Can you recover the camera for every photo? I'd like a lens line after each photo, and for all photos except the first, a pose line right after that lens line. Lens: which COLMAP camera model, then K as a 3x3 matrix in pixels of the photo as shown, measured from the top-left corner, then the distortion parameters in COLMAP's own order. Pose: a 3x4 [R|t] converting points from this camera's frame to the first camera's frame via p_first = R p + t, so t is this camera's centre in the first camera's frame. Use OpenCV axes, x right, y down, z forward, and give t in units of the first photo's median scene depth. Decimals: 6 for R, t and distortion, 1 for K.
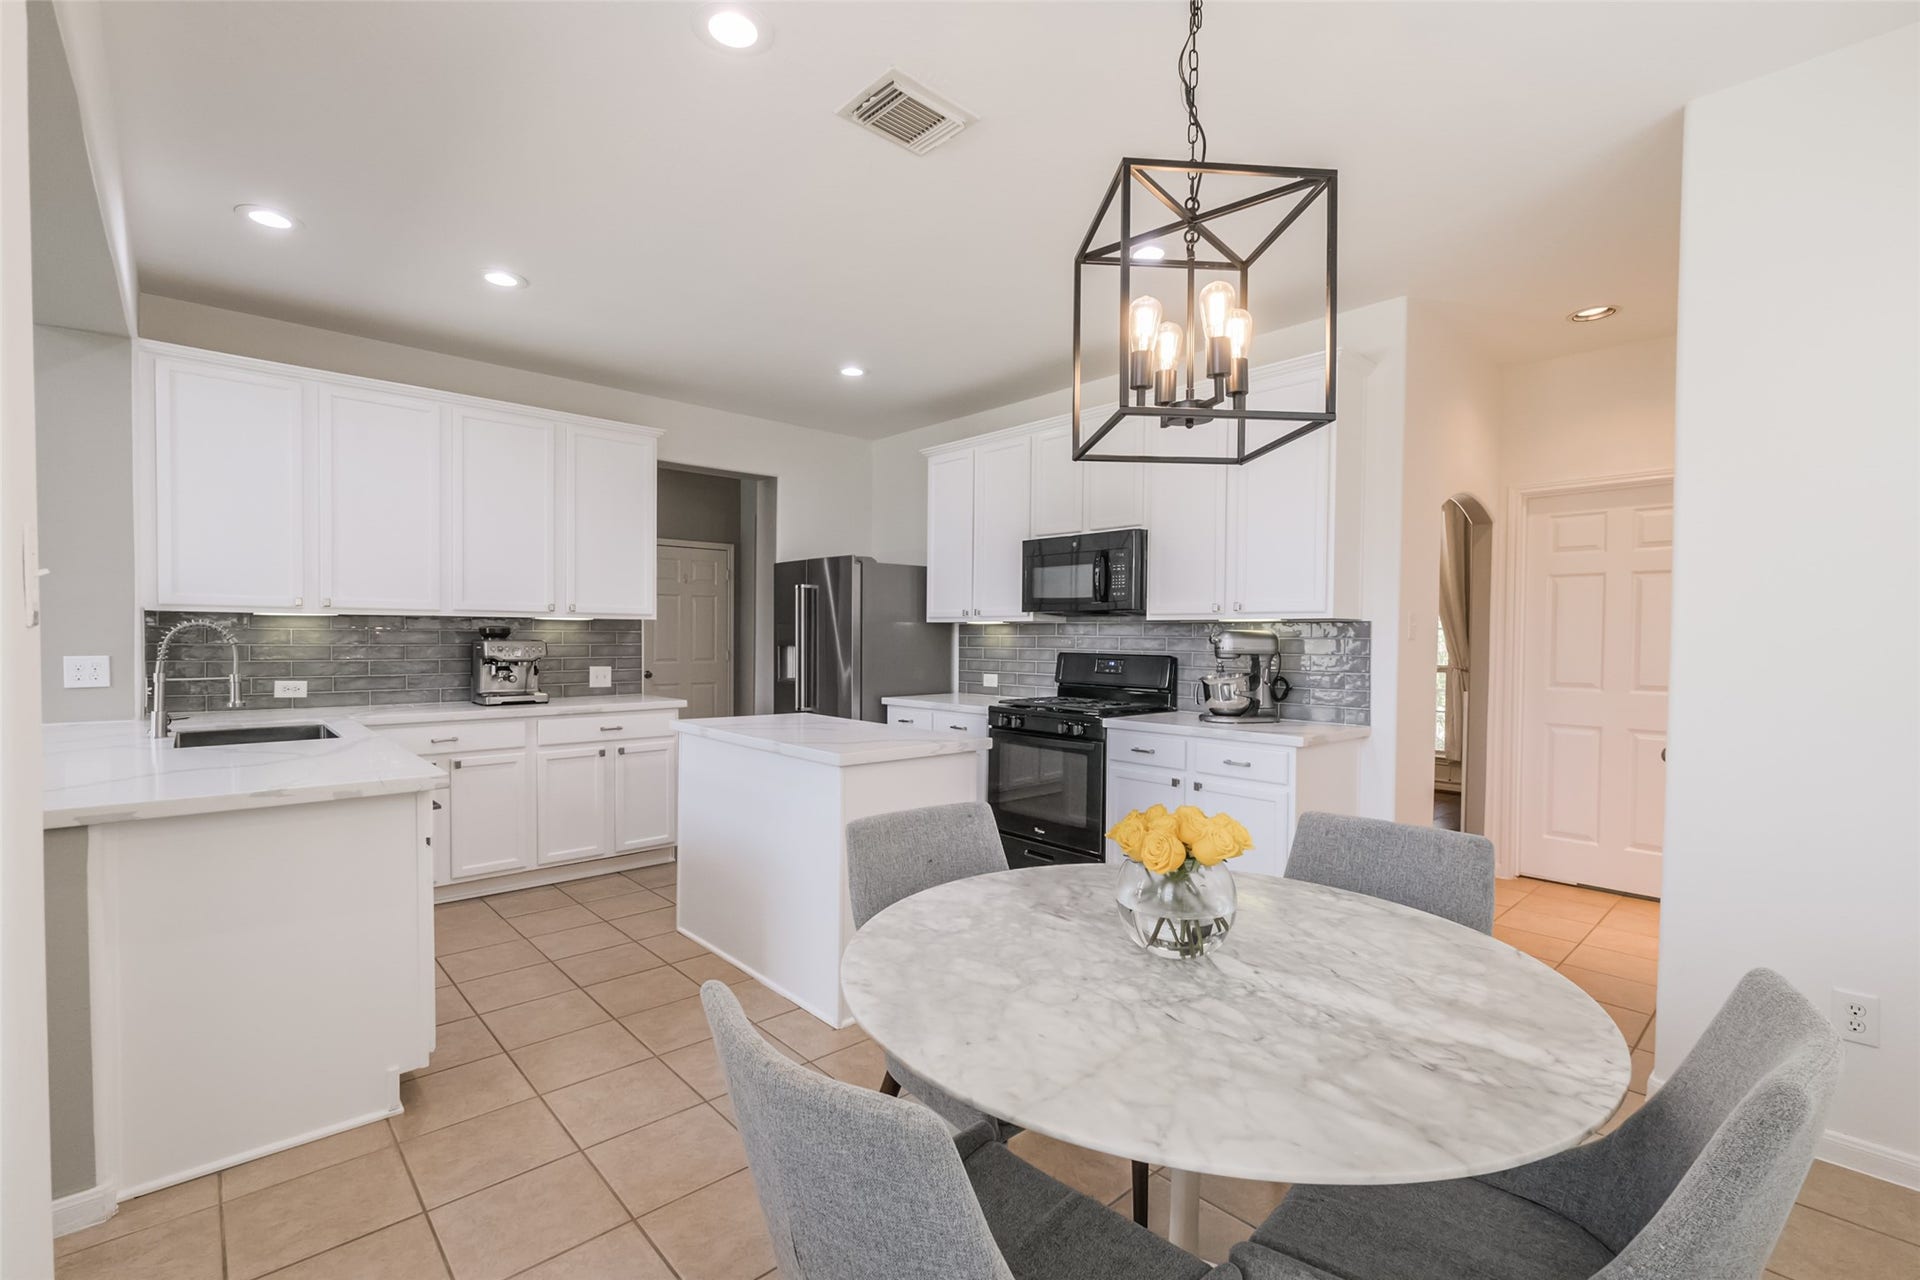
lens RADIAL K [[840.1, 0, 955.7], [0, 840.1, 643.2], [0, 0, 1]] dist [0.003307, 0.001852]
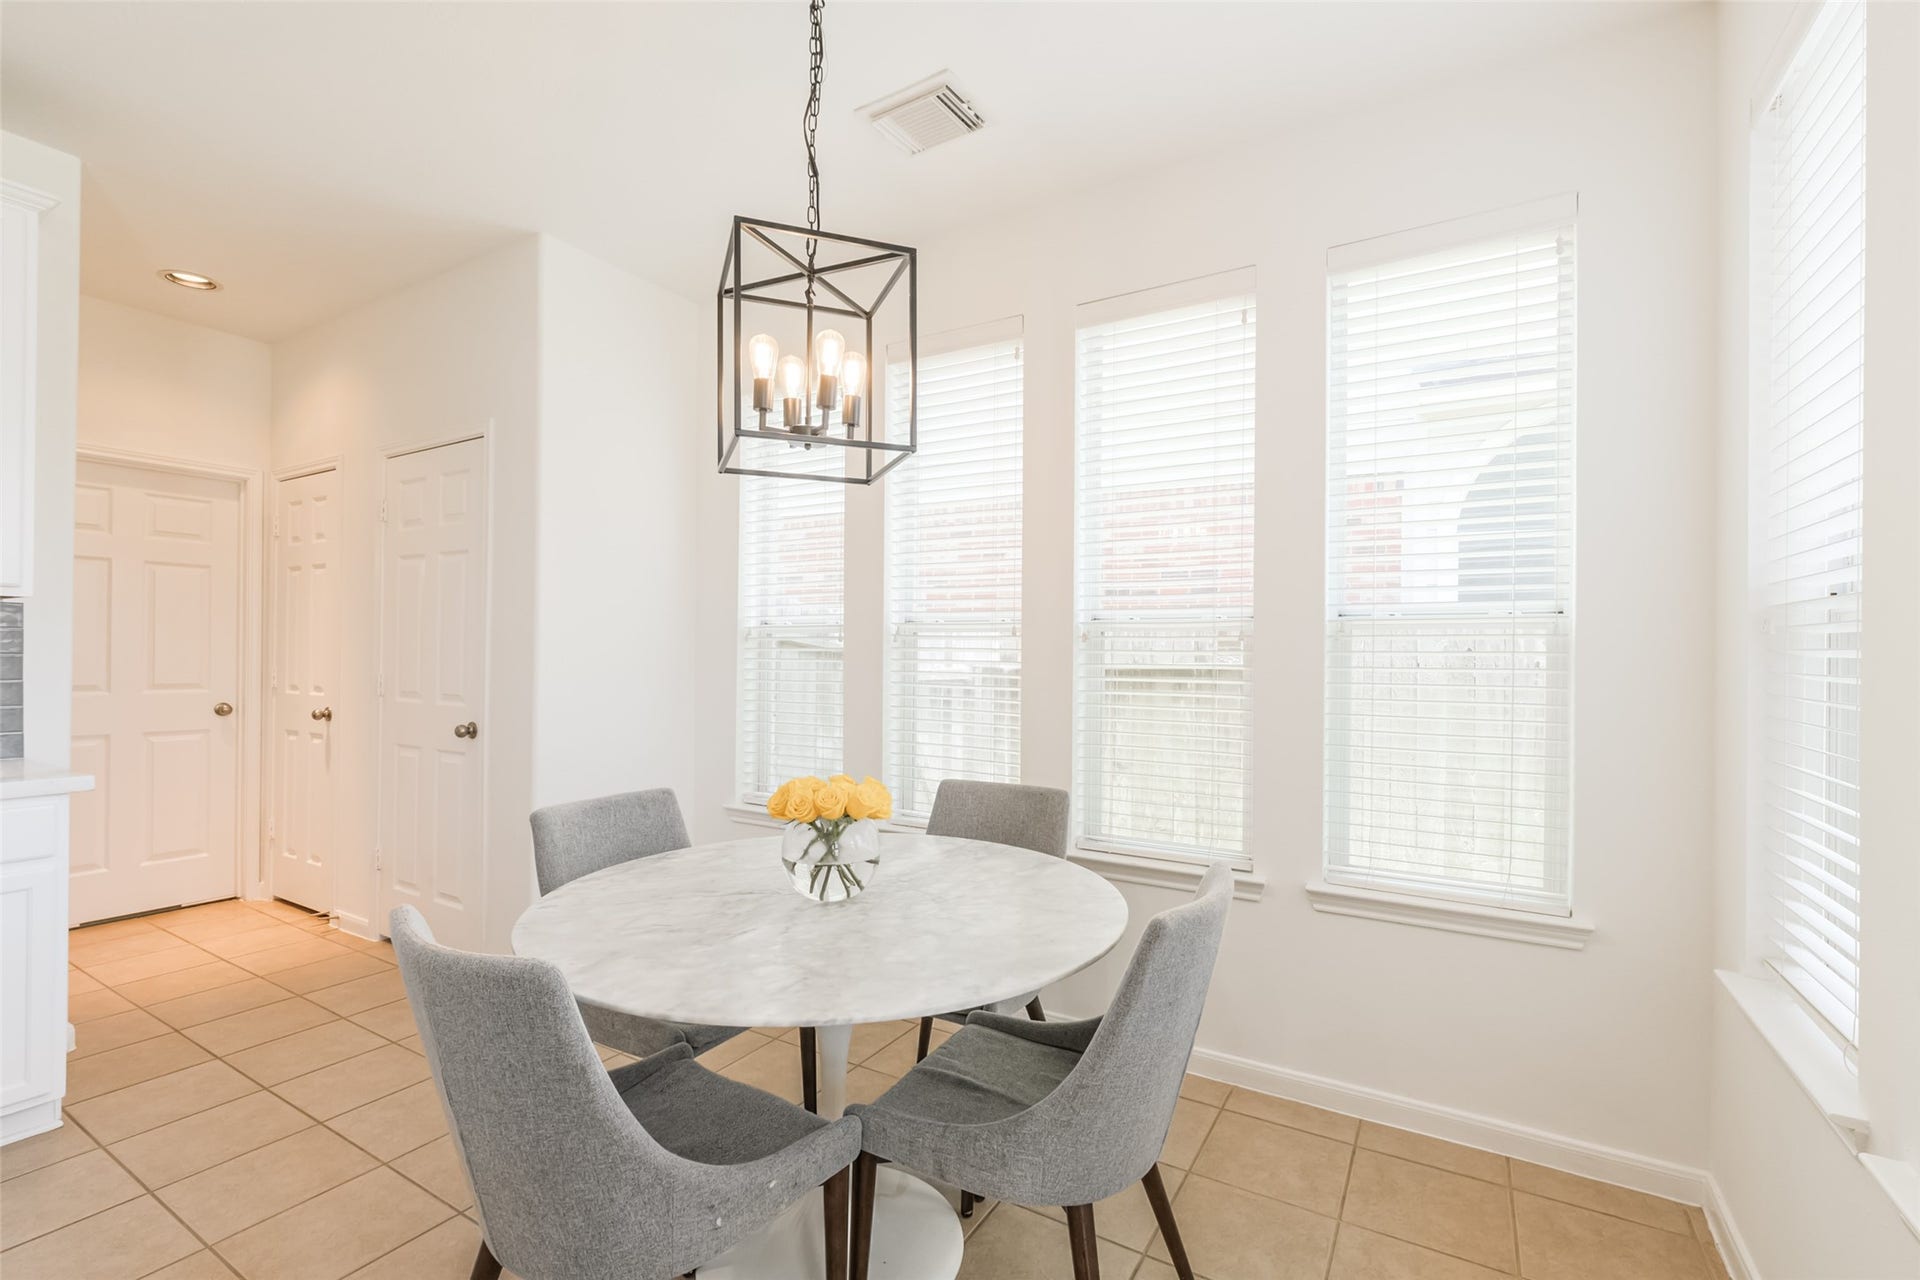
lens RADIAL K [[840.1, 0, 950.7], [0, 840.1, 645.0], [0, 0, 1]] dist [0.003307, 0.001852]
pose [[-0.278053, 0.002821, 0.960562, -0.731476], [-0.003215, 0.999987, -0.003868, 0.016255], [-0.960560, -0.004163, -0.278040, 0.935556]]
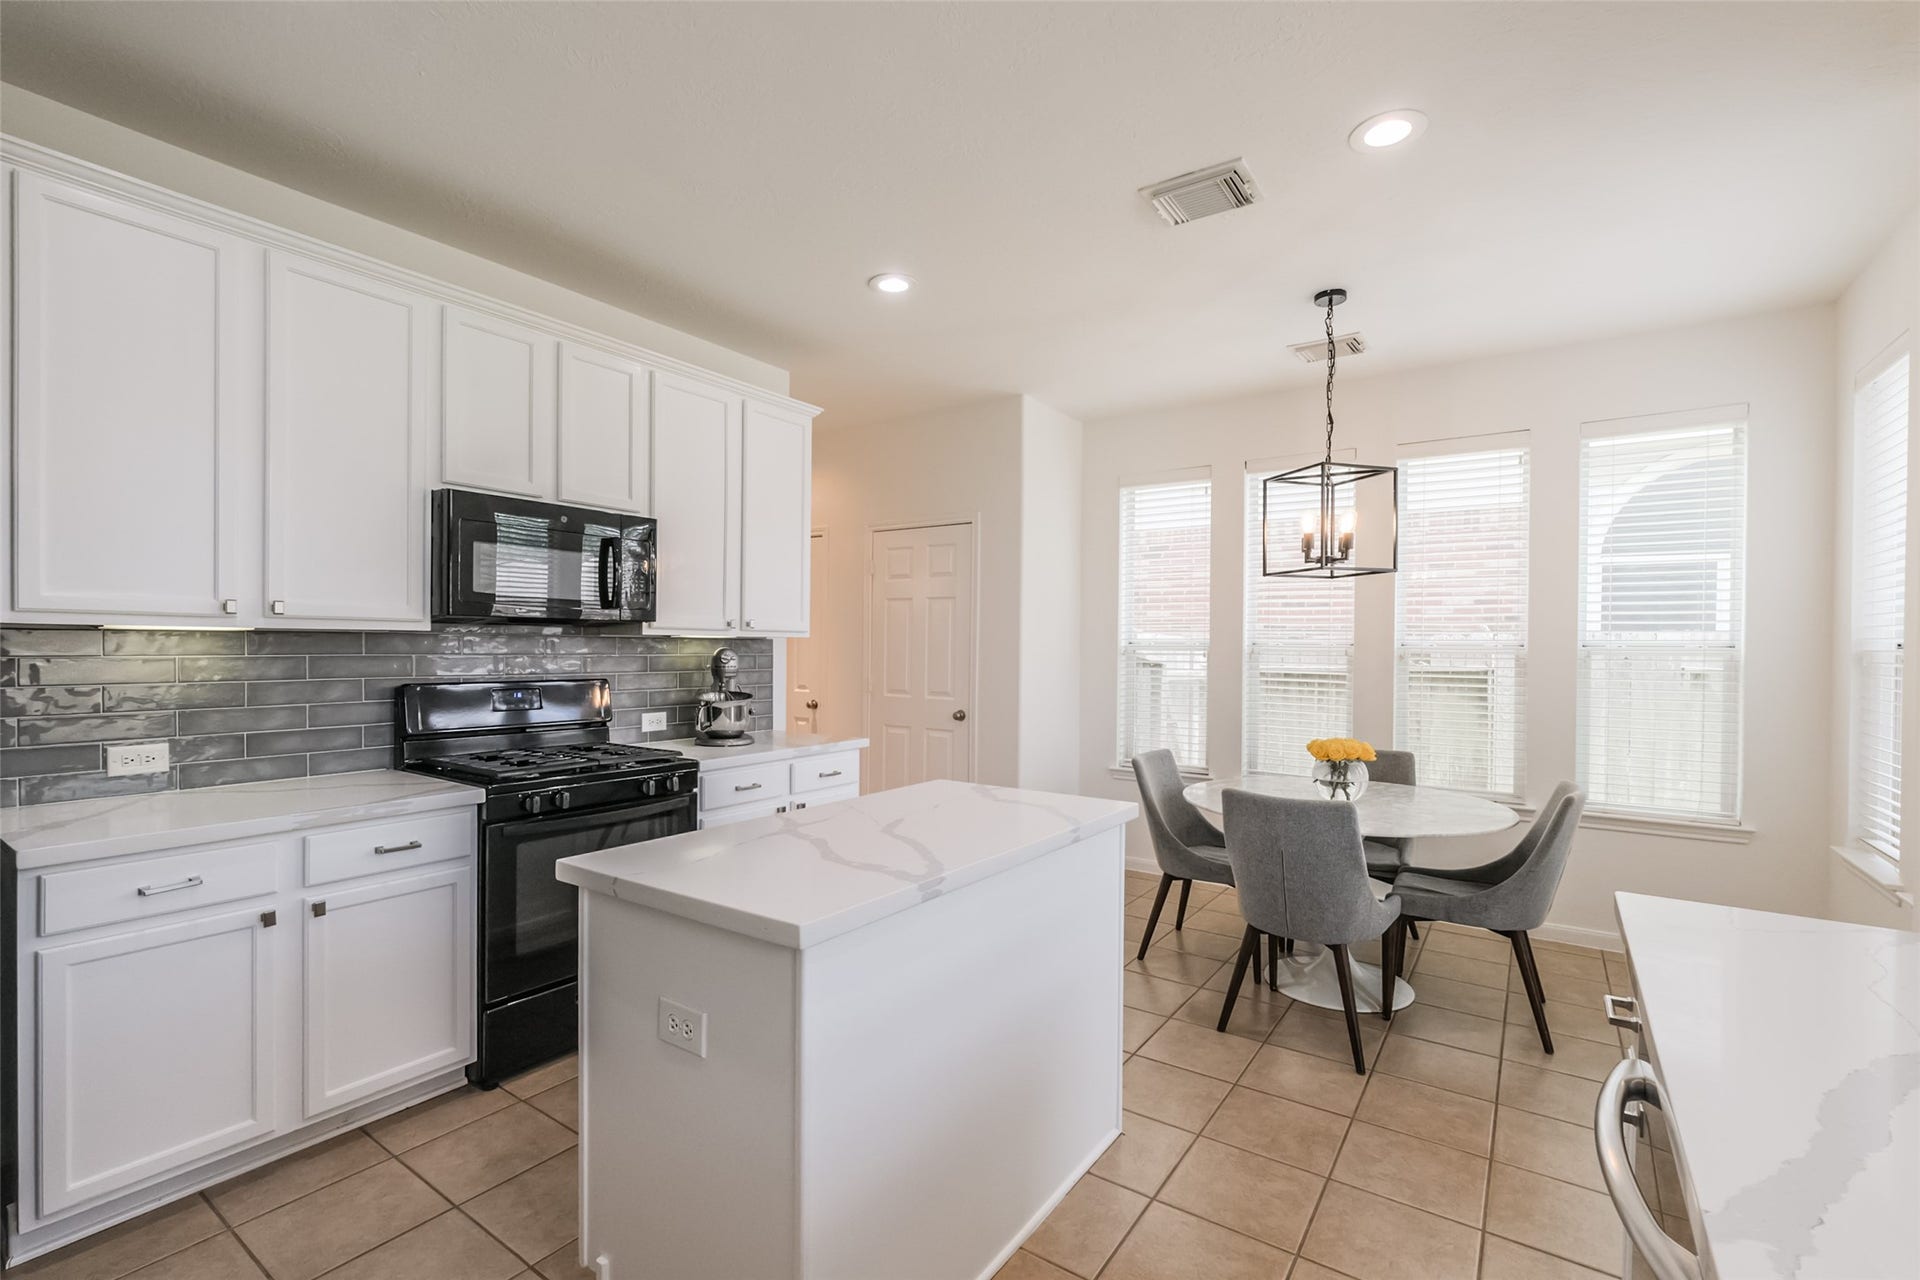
lens RADIAL K [[840.1, 0, 963.1], [0, 840.1, 646.4], [0, 0, 1]] dist [0.003307, 0.001852]
pose [[-0.219882, -0.011300, 0.975461, -1.359924], [-0.000755, 0.999935, 0.011414, -0.057875], [-0.975526, 0.001774, -0.219876, 1.968387]]
